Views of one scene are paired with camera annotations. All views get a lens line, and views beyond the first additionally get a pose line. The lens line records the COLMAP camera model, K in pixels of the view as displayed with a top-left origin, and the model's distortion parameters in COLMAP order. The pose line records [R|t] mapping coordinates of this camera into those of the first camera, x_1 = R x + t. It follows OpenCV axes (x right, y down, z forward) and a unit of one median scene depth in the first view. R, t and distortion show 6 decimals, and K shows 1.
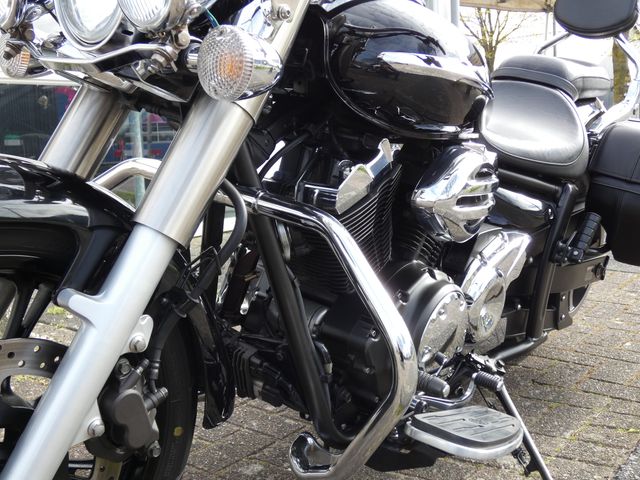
lens RADIAL K [[764.4, 0, 319.9], [0, 764.4, 242.6], [0, 0, 1]] dist [-0.004700, -0.012078]
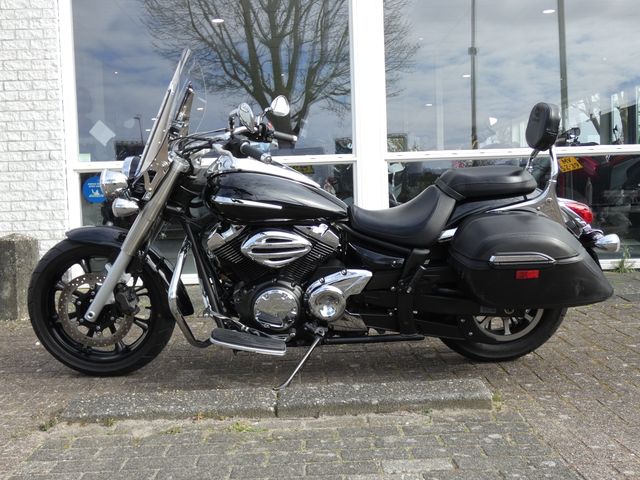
lens RADIAL K [[759.0, 0, 320.0], [0, 759.0, 240.0], [0, 0, 1]] dist [0.099266, -0.016103]
pose [[0.595584, 0.069001, -0.800324, 2.878050], [-0.092318, 0.995582, 0.017135, -0.187302], [0.797971, 0.063679, 0.599322, -0.420682]]
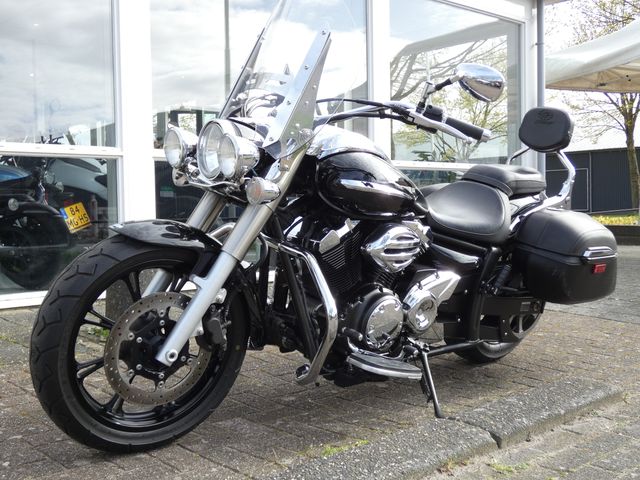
lens RADIAL K [[764.4, 0, 319.9], [0, 764.4, 242.6], [0, 0, 1]] dist [-0.004700, -0.012078]
pose [[0.982789, 0.046084, -0.178889, 0.456846], [-0.059314, 0.995829, -0.069324, 0.090455], [0.174949, 0.078742, 0.981424, -1.225996]]
